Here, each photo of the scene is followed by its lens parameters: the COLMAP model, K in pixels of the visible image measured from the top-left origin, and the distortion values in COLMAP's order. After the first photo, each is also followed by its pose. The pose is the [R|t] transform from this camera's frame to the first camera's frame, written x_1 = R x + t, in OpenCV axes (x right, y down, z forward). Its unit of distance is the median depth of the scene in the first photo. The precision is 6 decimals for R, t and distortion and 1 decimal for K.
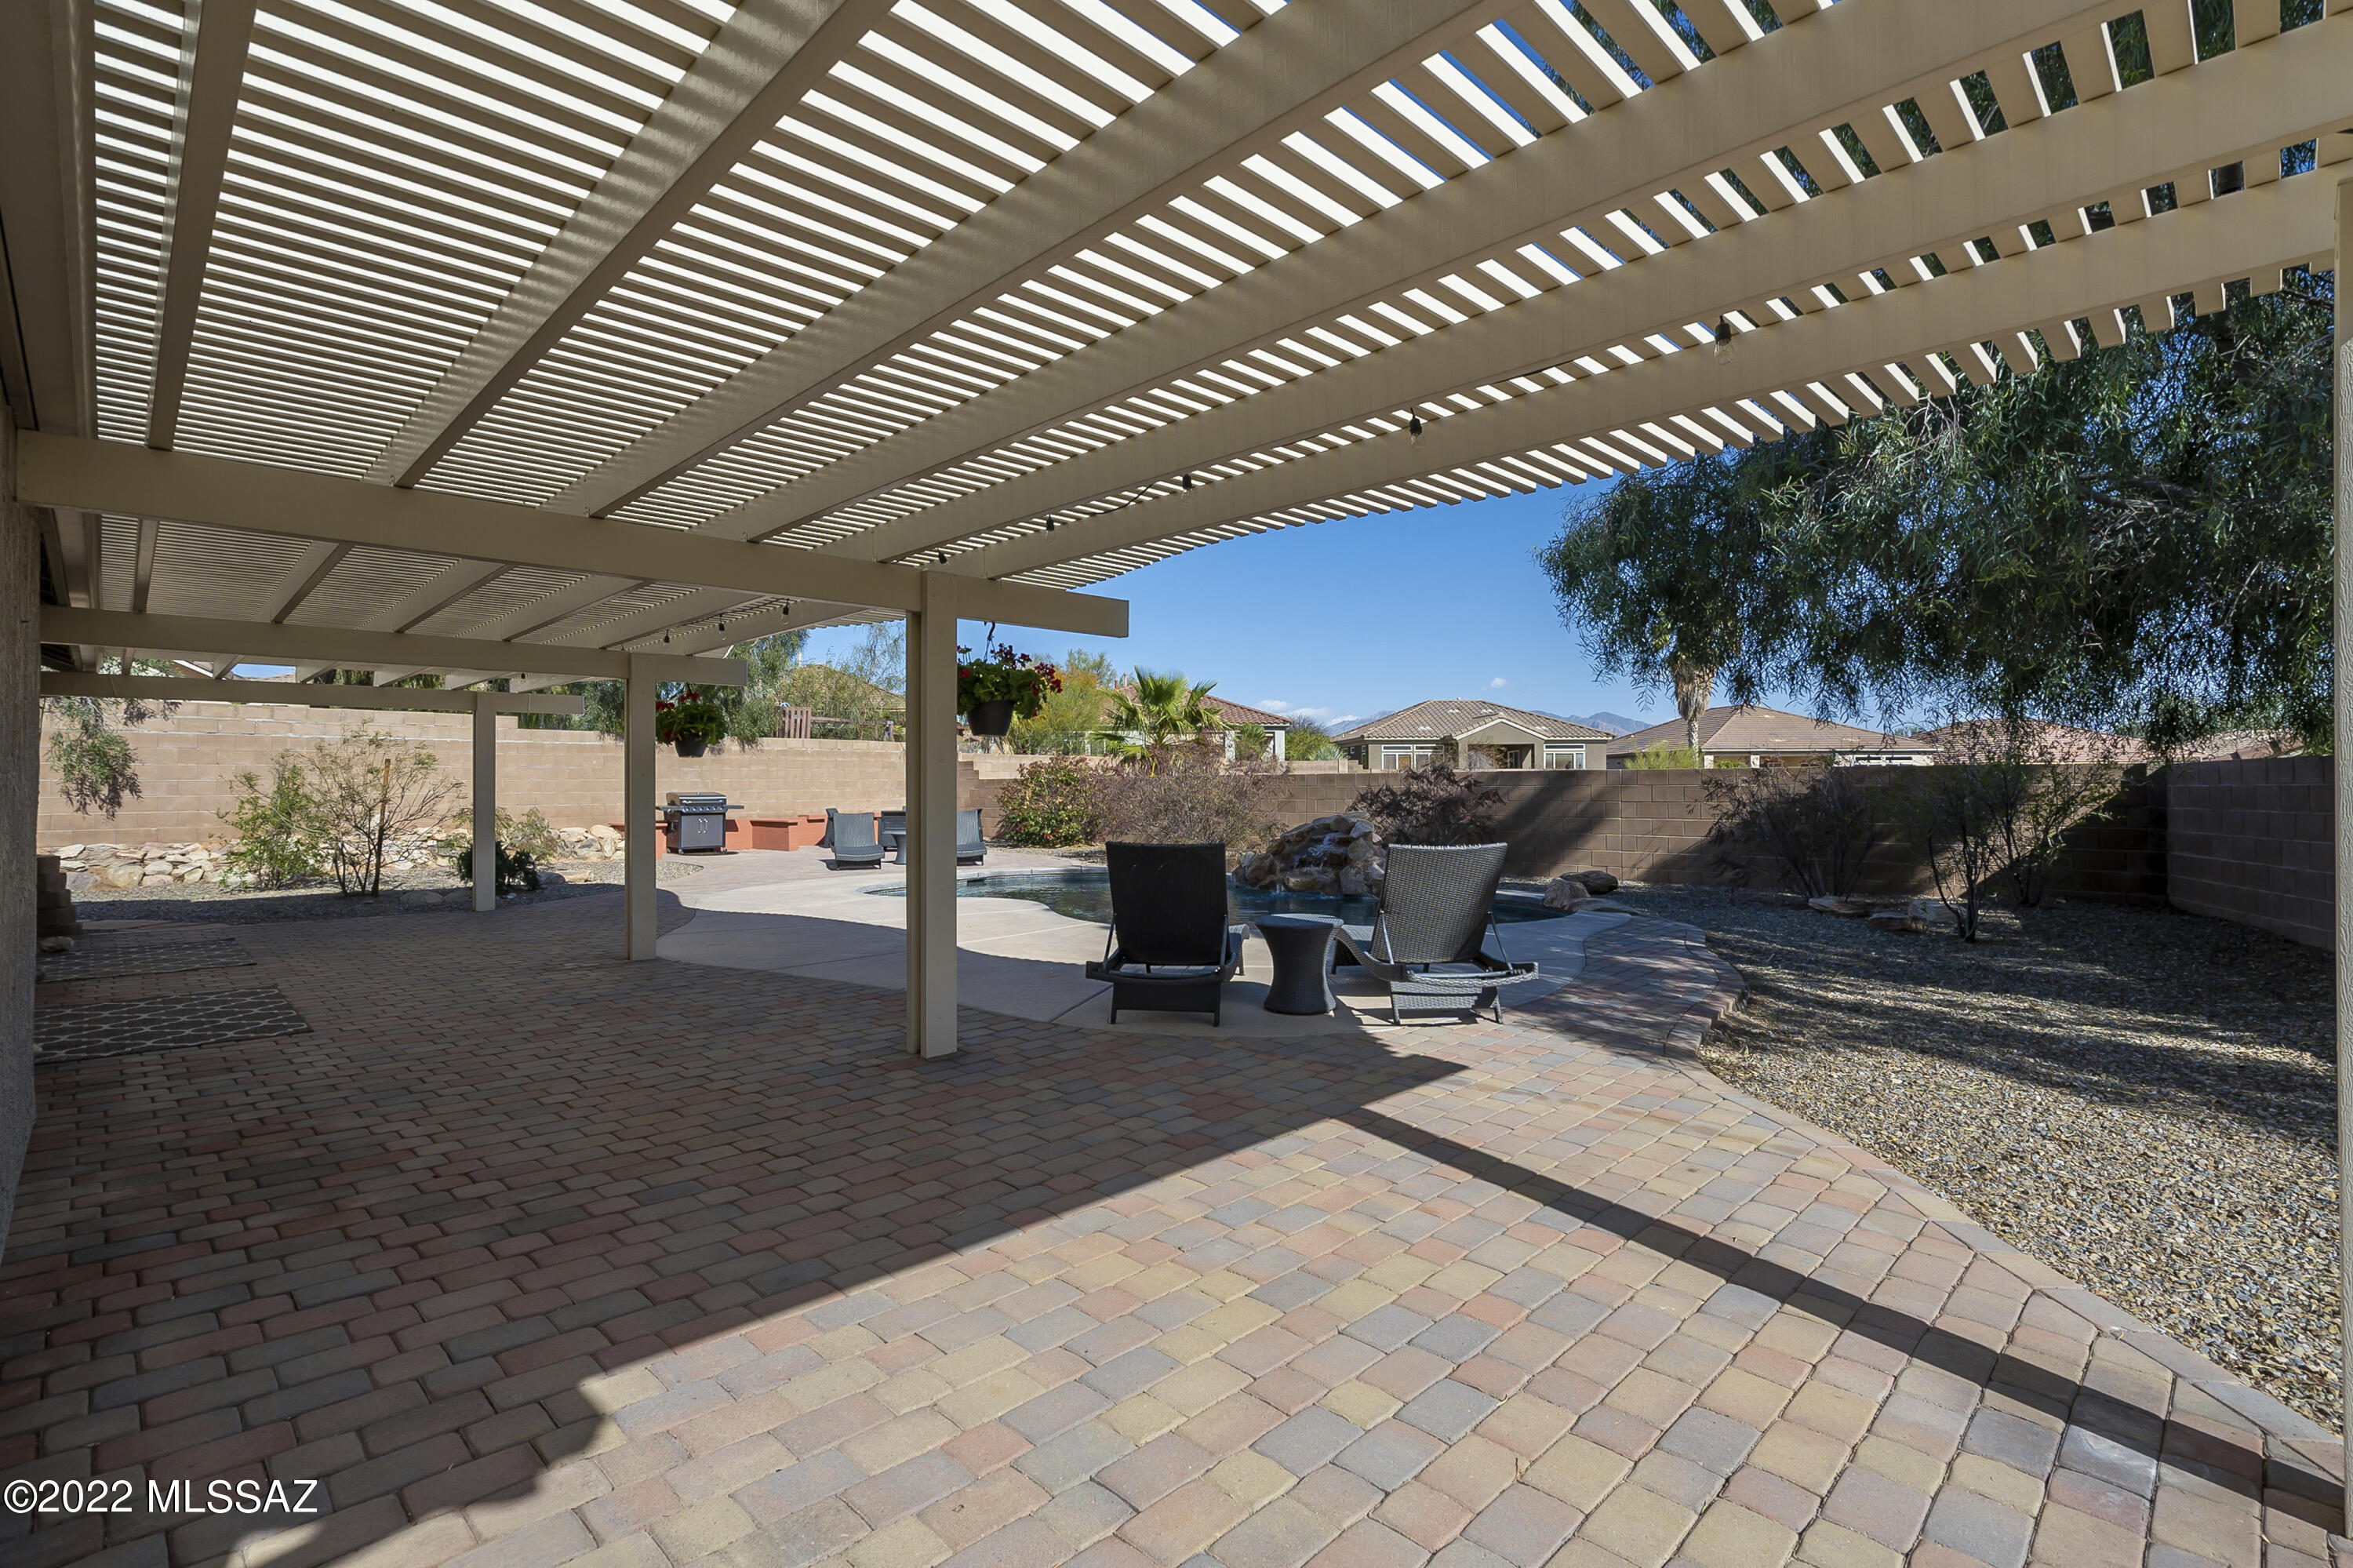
lens RADIAL K [[1089.4, 0, 1170.9], [0, 1089.4, 785.4], [0, 0, 1]] dist [-0.004061, 0.002747]
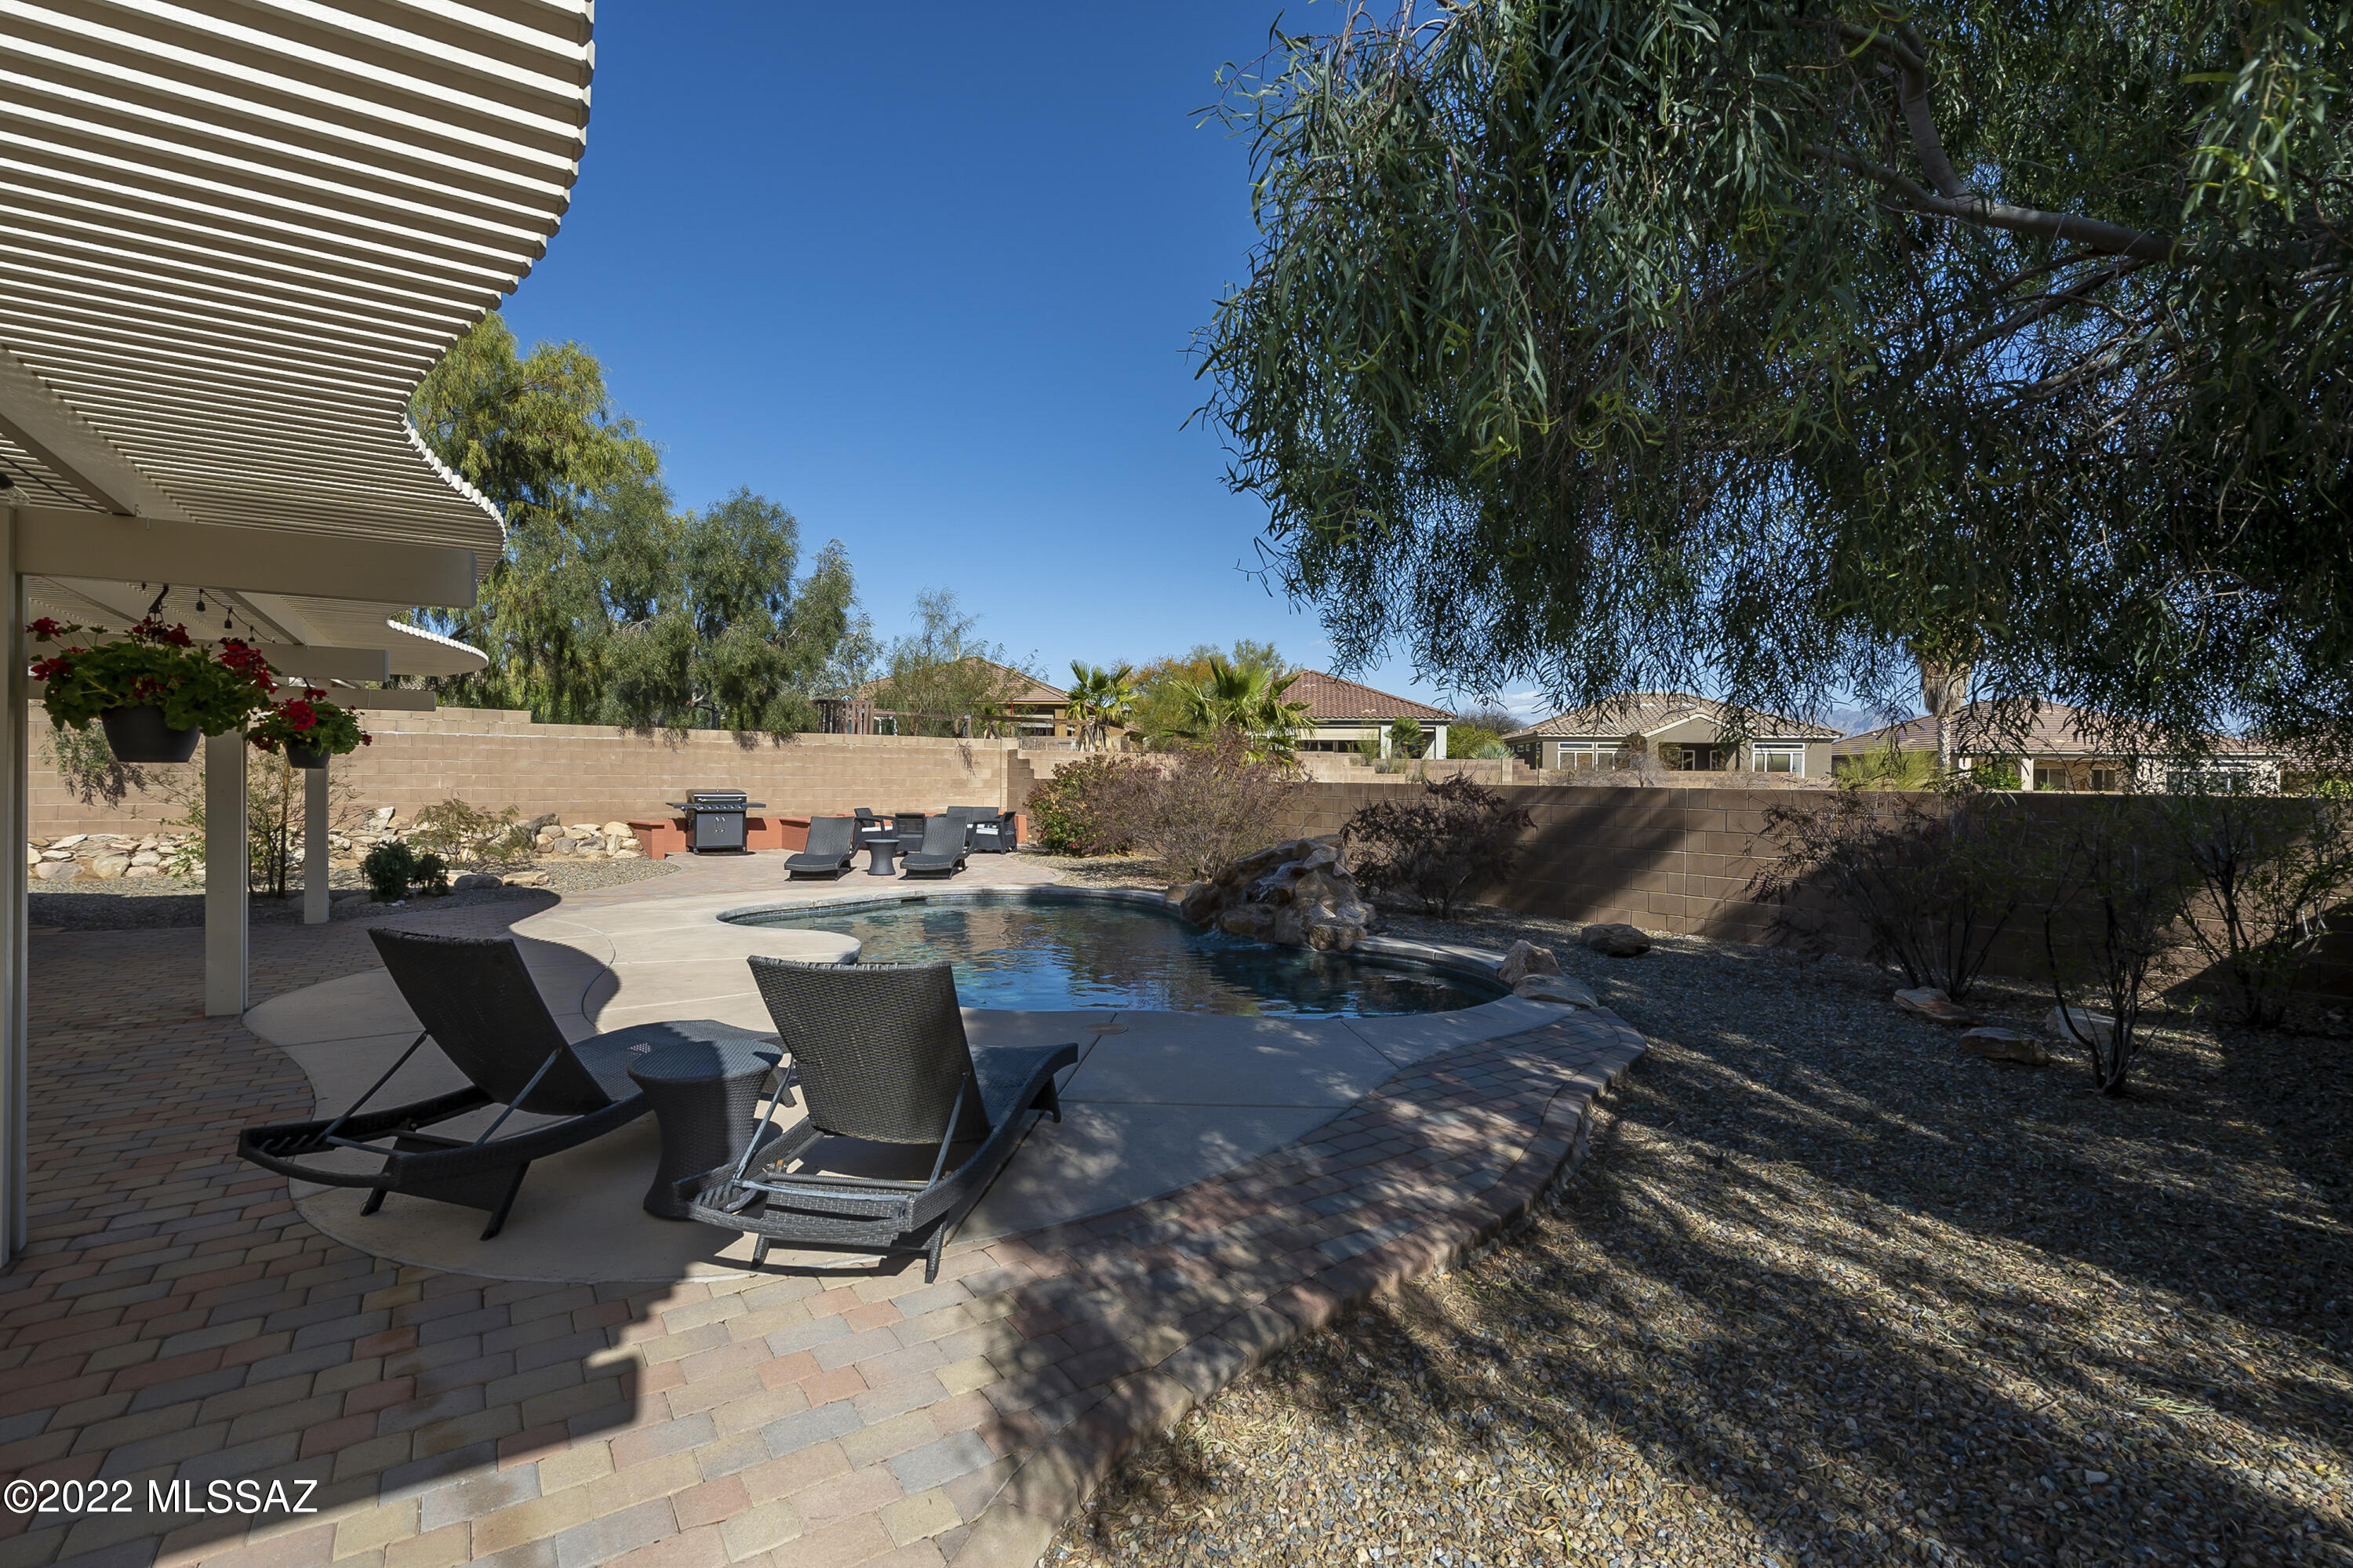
lens RADIAL K [[1089.4, 0, 1182.8], [0, 1089.4, 791.2], [0, 0, 1]] dist [-0.004061, 0.002747]
pose [[0.980797, 0.018784, -0.194125, 0.209841], [-0.016118, 0.999753, 0.015301, -0.018167], [0.194365, -0.011878, 0.980857, 0.184482]]
